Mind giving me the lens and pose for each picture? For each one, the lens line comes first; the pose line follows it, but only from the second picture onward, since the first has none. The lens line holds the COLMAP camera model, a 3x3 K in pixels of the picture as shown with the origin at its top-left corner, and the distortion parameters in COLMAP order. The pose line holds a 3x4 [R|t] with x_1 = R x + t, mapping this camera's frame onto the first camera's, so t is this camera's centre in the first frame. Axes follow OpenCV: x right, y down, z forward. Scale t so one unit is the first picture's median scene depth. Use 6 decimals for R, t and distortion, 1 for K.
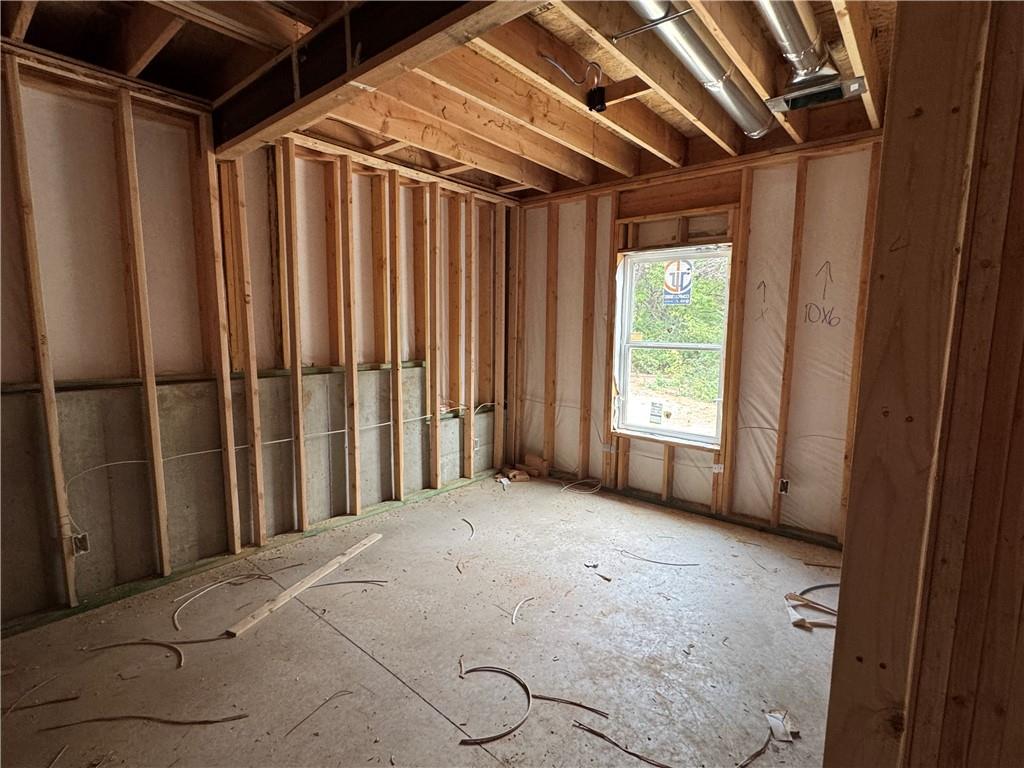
lens RADIAL K [[499.1, 0, 511.5], [0, 499.1, 386.8], [0, 0, 1]] dist [0.000292, -0.000104]
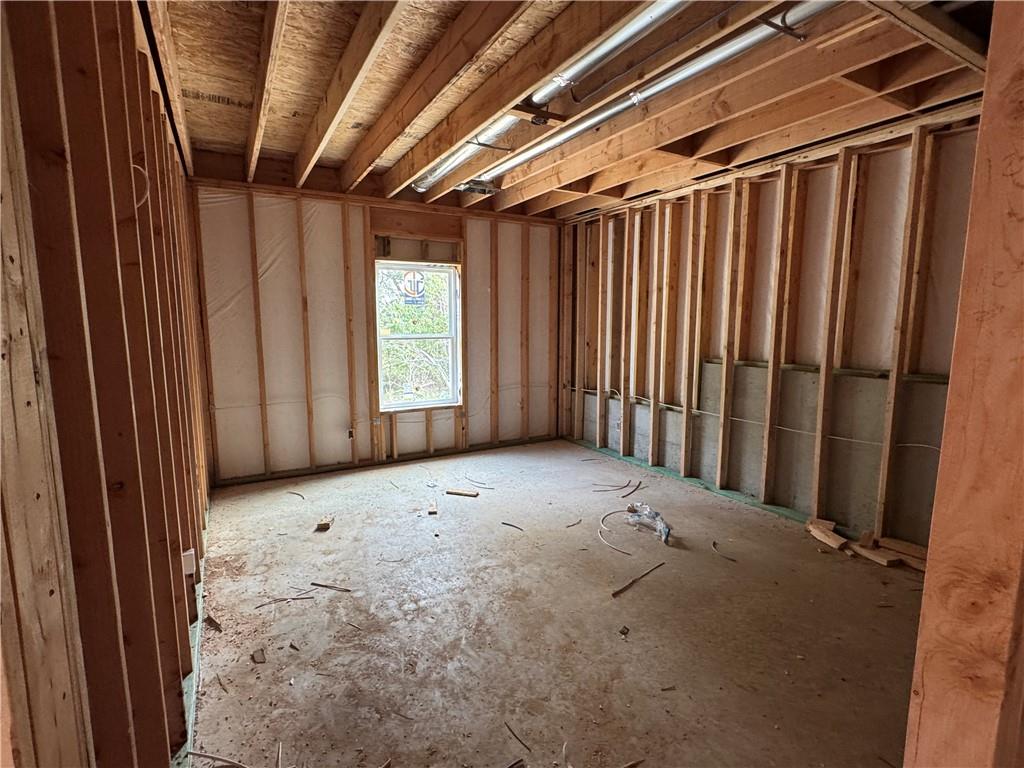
lens RADIAL K [[499.1, 0, 511.5], [0, 499.1, 386.8], [0, 0, 1]] dist [0.000292, -0.000104]
pose [[0.338607, -0.125817, 0.932478, -0.814685], [0.112066, 0.989358, 0.092798, -0.045782], [-0.934231, 0.073077, 0.349103, 0.323452]]
